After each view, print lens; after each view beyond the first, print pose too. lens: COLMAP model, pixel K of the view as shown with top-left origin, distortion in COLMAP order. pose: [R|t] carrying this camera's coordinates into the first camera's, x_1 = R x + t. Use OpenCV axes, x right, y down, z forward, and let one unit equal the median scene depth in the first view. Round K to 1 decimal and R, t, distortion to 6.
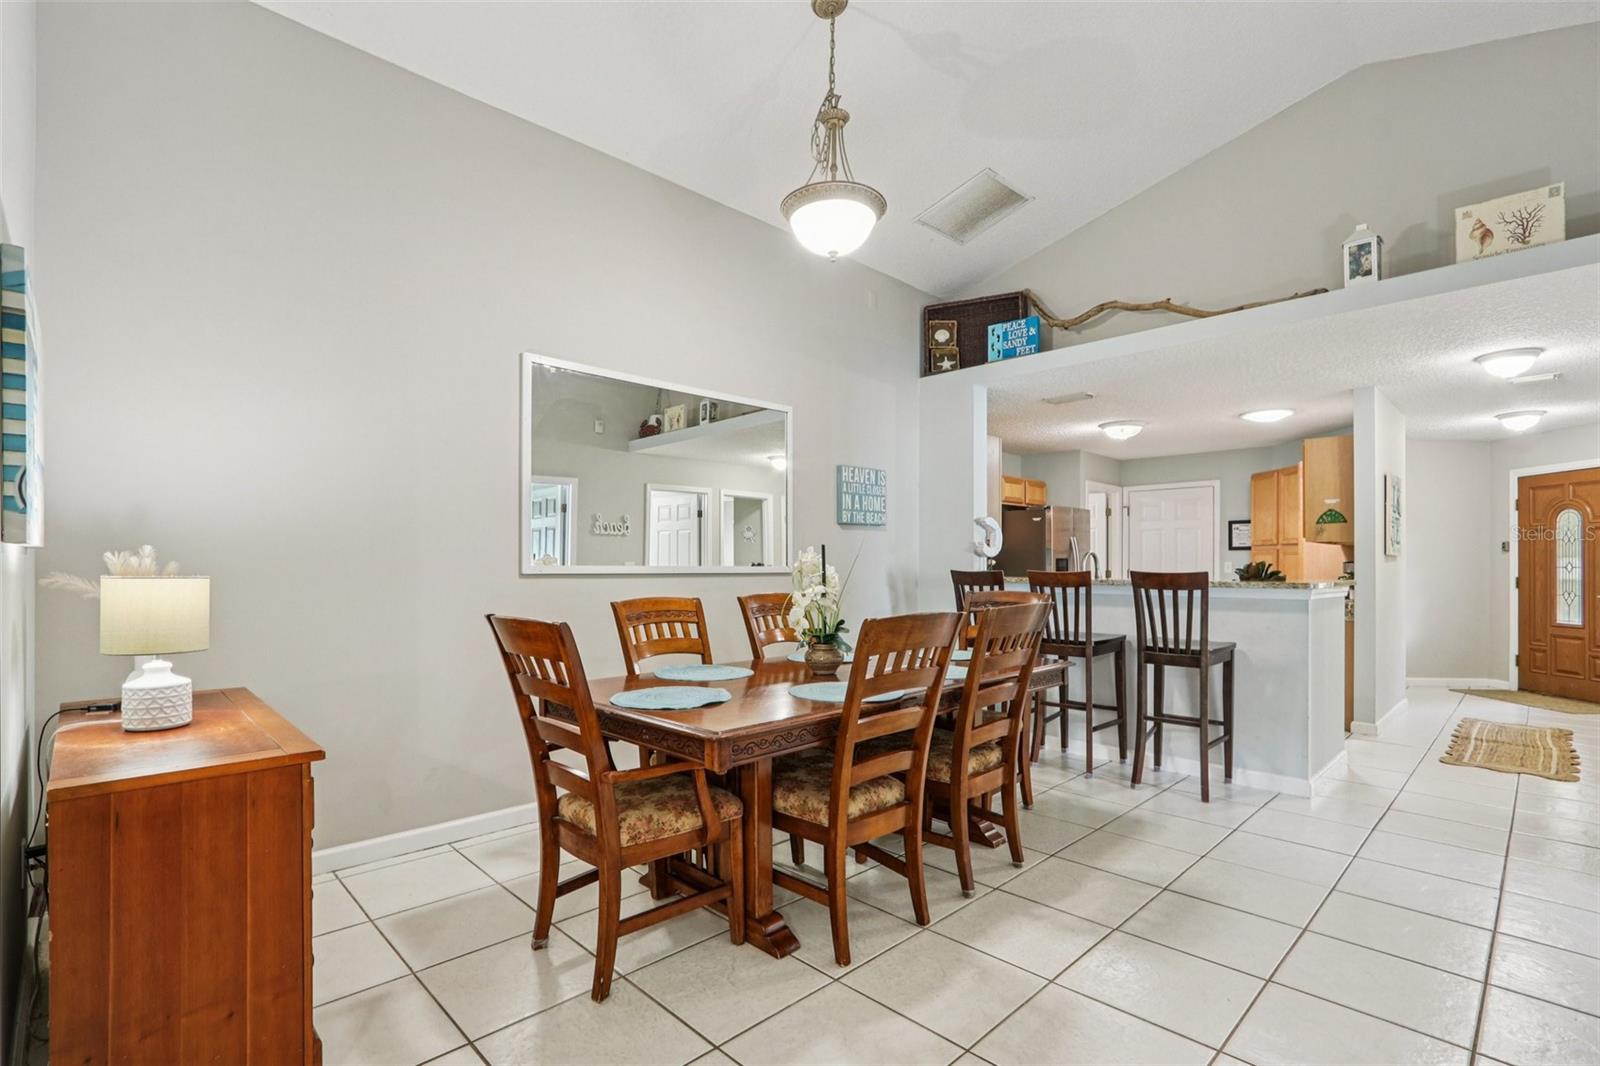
lens RADIAL K [[751.0, 0, 777.4], [0, 751.0, 568.4], [0, 0, 1]] dist [-0.013630, 0.000282]
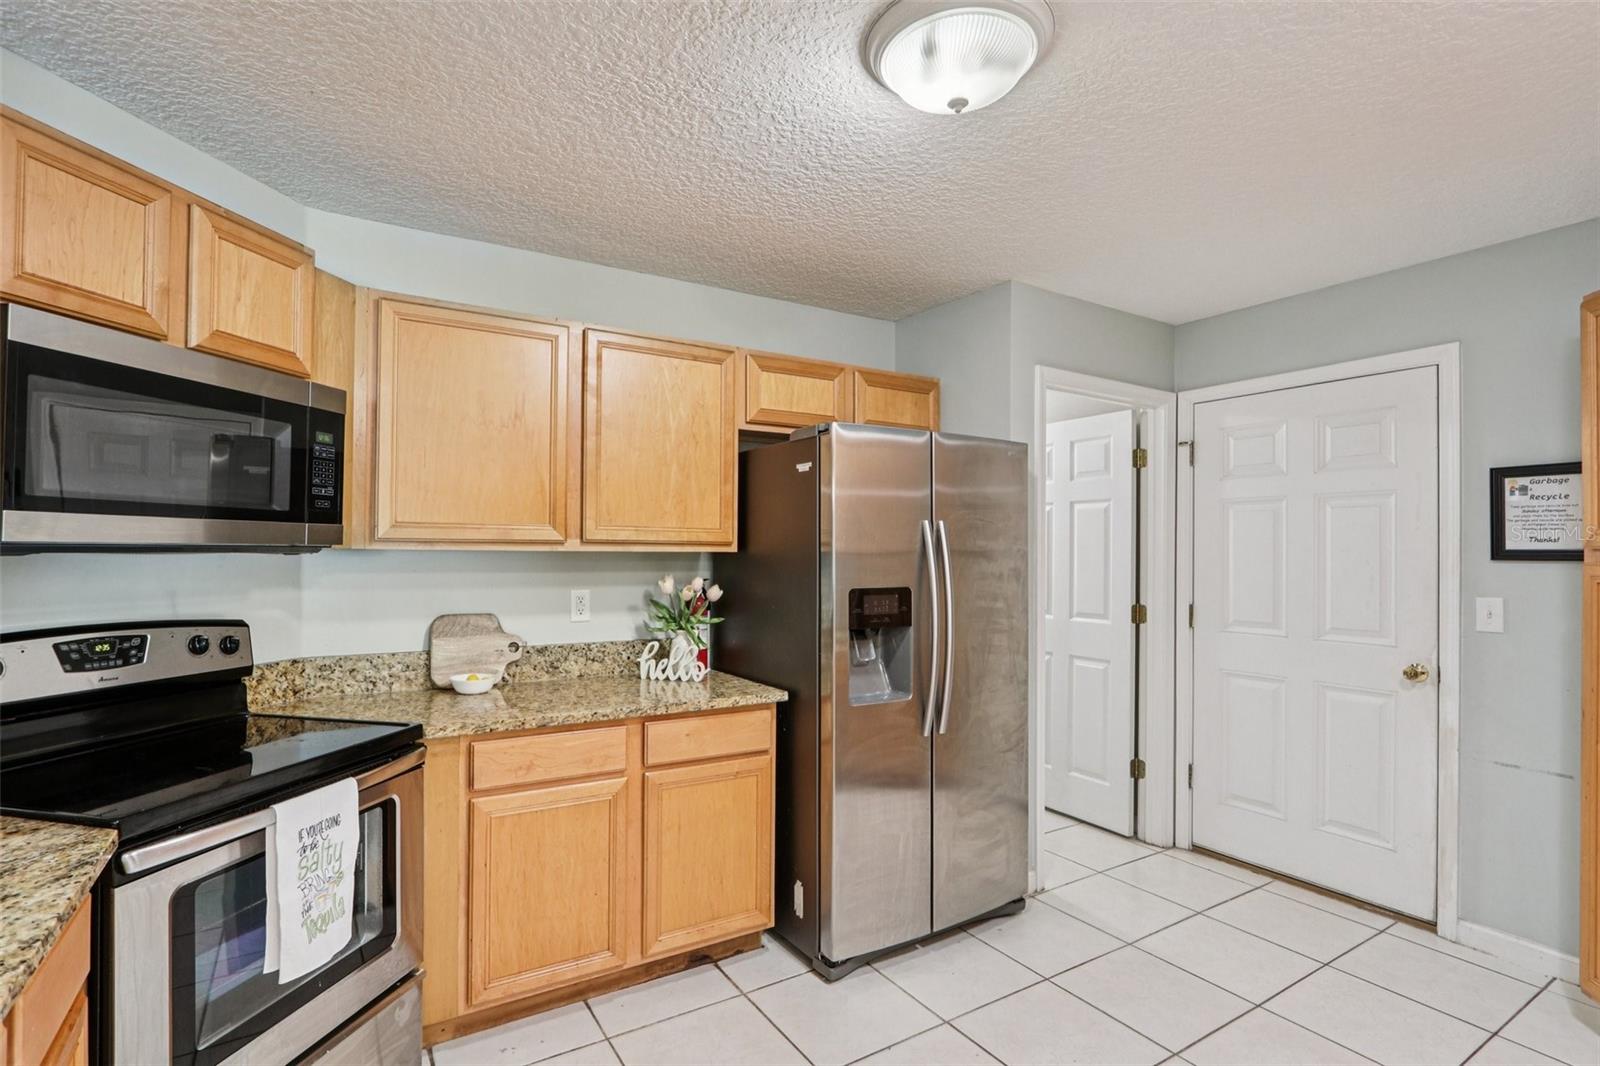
lens RADIAL K [[768.5, 0, 787.2], [0, 768.5, 544.8], [0, 0, 1]] dist [0.000293, 0.000066]
pose [[0.979243, 0.005528, -0.202616, 0.536012], [-0.007462, 0.999934, -0.008781, -0.036689], [0.202554, 0.010111, 0.979219, 0.880717]]
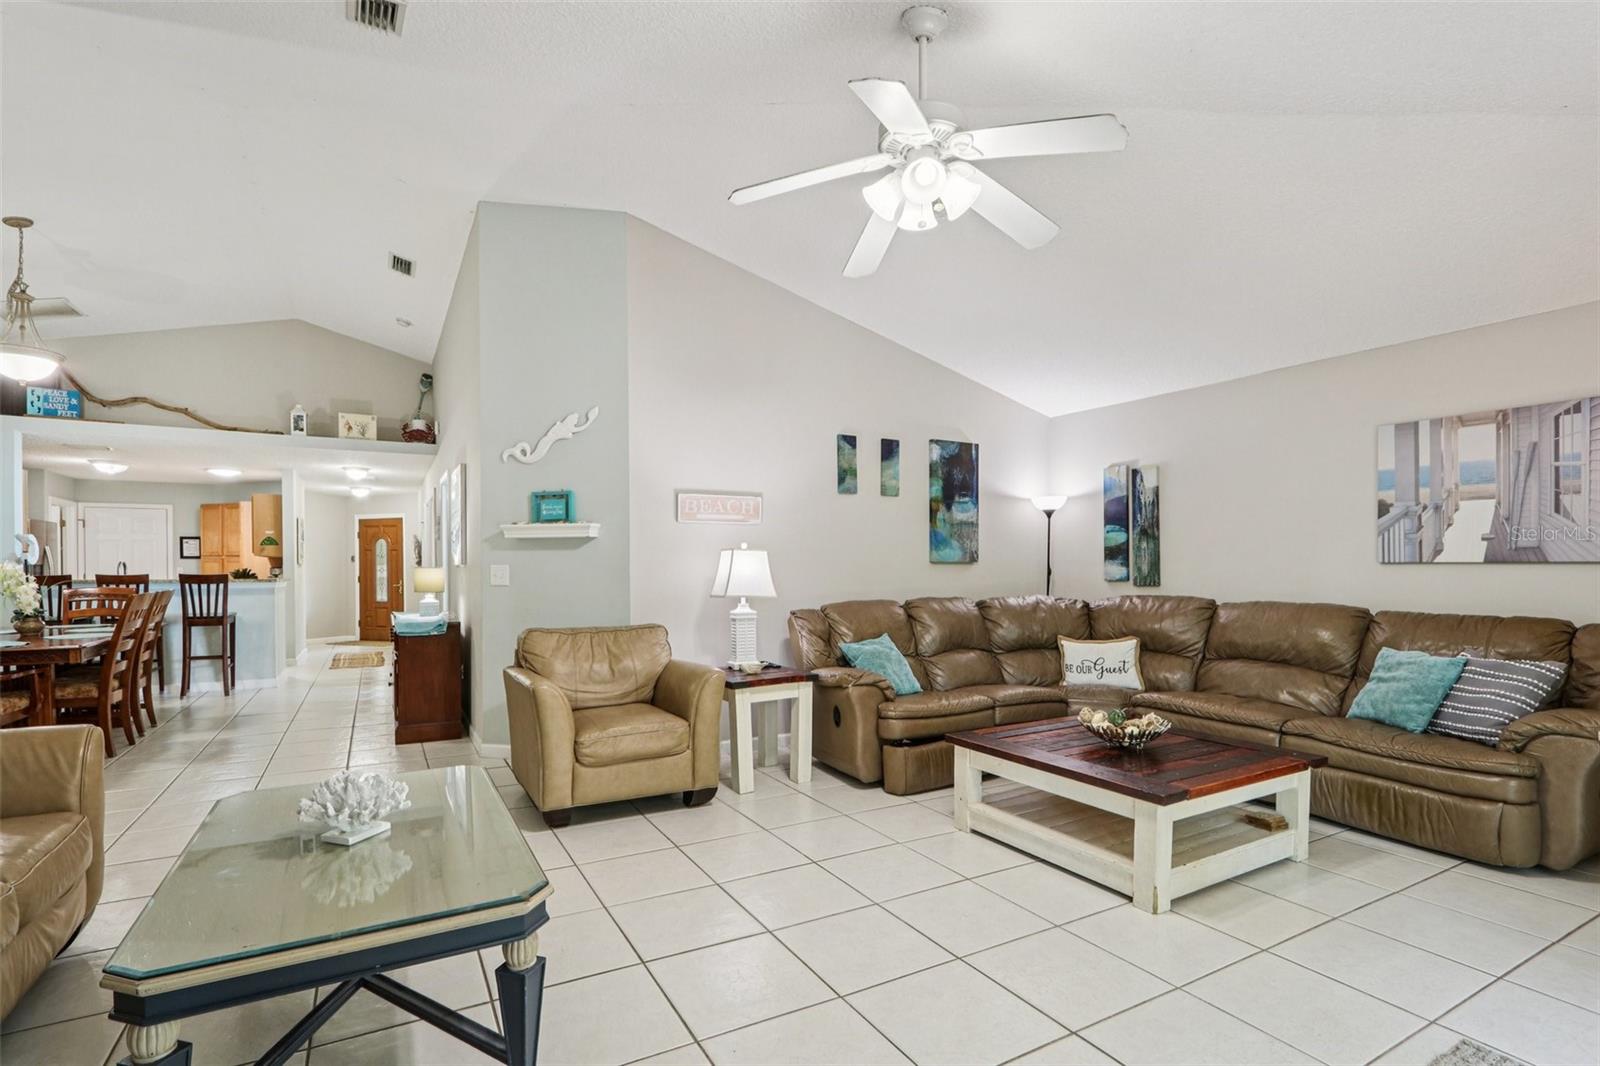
lens RADIAL K [[751.0, 0, 777.4], [0, 751.0, 568.4], [0, 0, 1]] dist [-0.013630, 0.000282]
pose [[0.268263, -0.002974, 0.963341, -0.543700], [0.007719, 0.999970, 0.000937, -0.000507], [-0.963315, 0.007184, 0.268278, -0.529879]]
